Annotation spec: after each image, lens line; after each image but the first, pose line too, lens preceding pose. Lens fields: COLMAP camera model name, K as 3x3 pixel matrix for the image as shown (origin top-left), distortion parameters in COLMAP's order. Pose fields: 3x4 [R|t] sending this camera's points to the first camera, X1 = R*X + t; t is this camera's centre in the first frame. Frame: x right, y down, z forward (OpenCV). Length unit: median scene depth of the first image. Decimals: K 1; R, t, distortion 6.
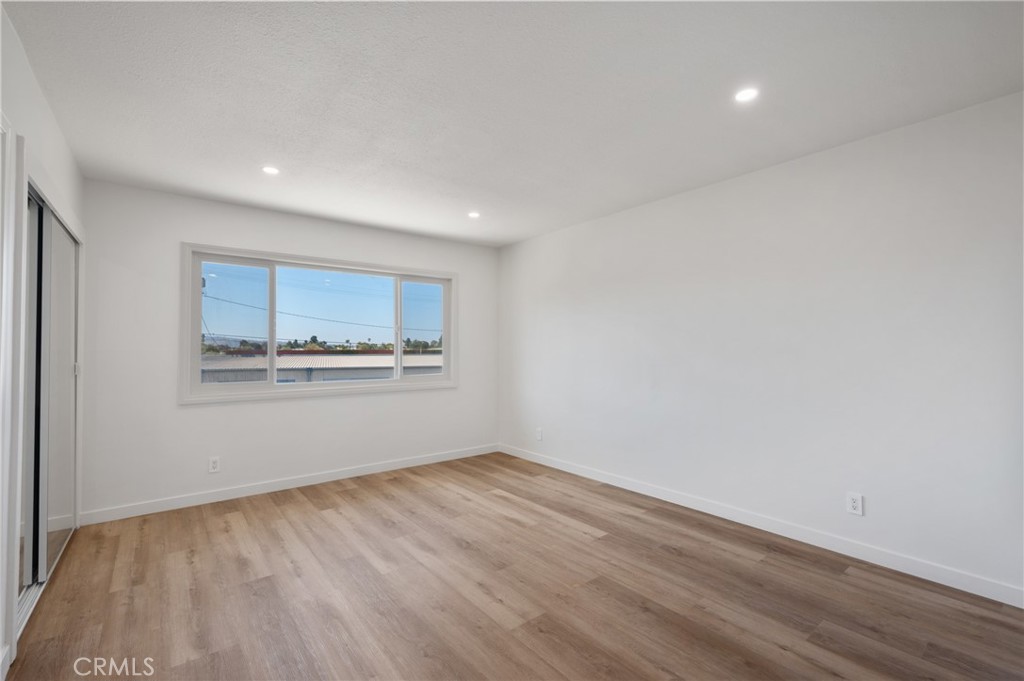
lens RADIAL K [[447.2, 0, 509.2], [0, 447.2, 348.2], [0, 0, 1]] dist [-0.000507, -0.000528]
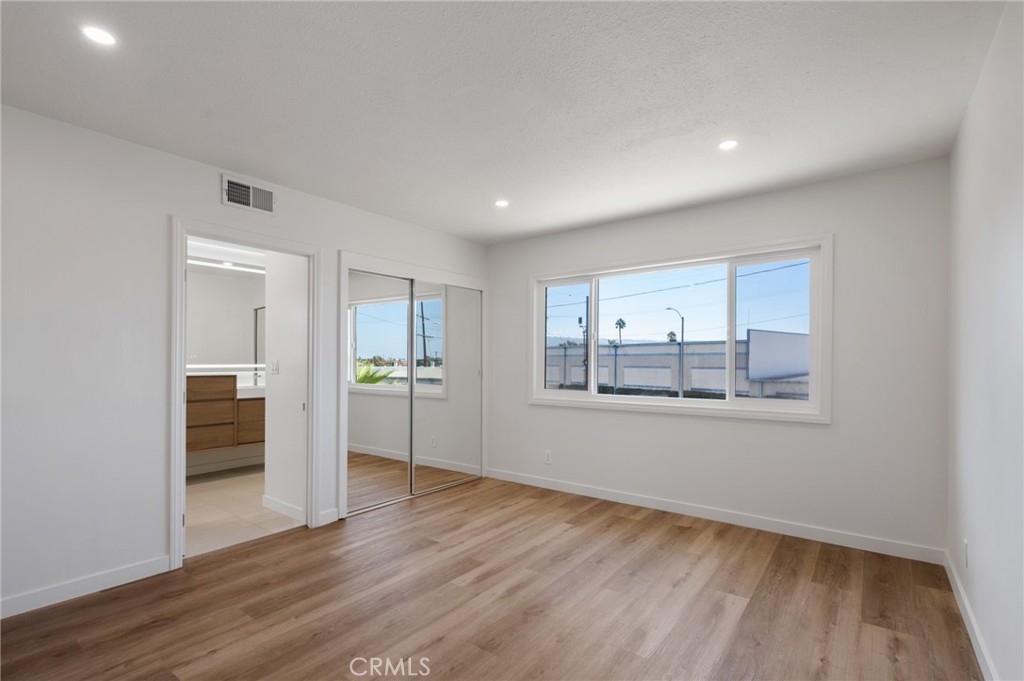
lens RADIAL K [[475.9, 0, 513.0], [0, 475.9, 374.3], [0, 0, 1]] dist [0.000814, 0.000044]
pose [[0.251957, 0.029938, -0.967275, 0.632221], [0.001193, 0.999511, 0.031247, -0.000987], [0.967738, -0.009027, 0.251798, 0.696755]]
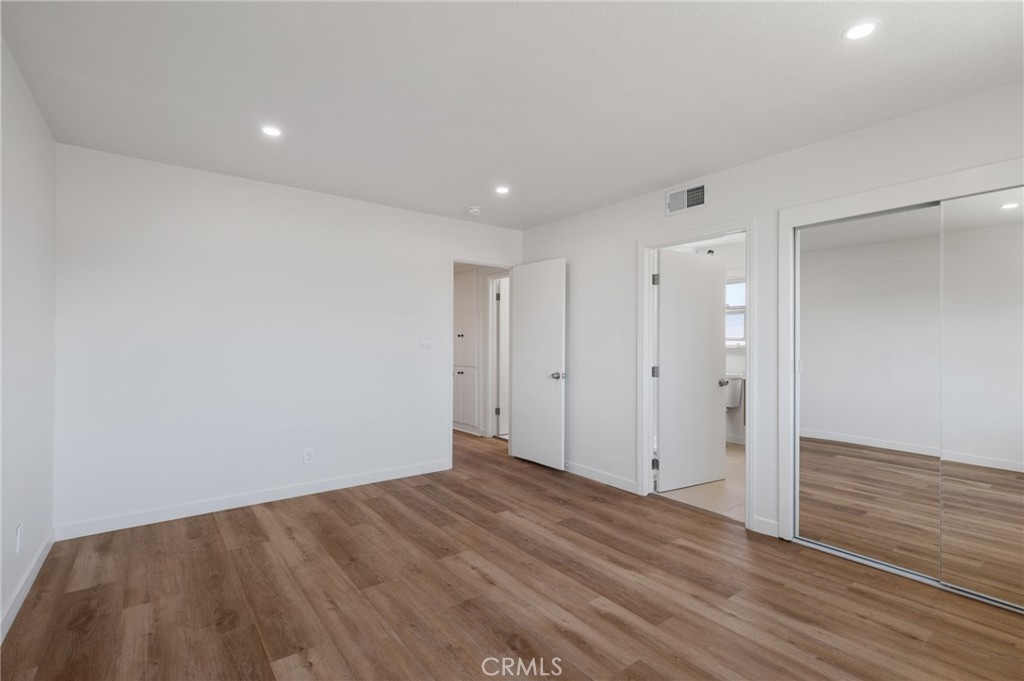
lens RADIAL K [[467.7, 0, 512.0], [0, 467.7, 340.5], [0, 0, 1]] dist [0.000255, -0.000035]
pose [[-0.999948, -0.001561, 0.010081, -0.089889], [-0.001650, 0.999960, -0.008793, 0.004516], [-0.010067, -0.008809, -0.999911, 1.550338]]
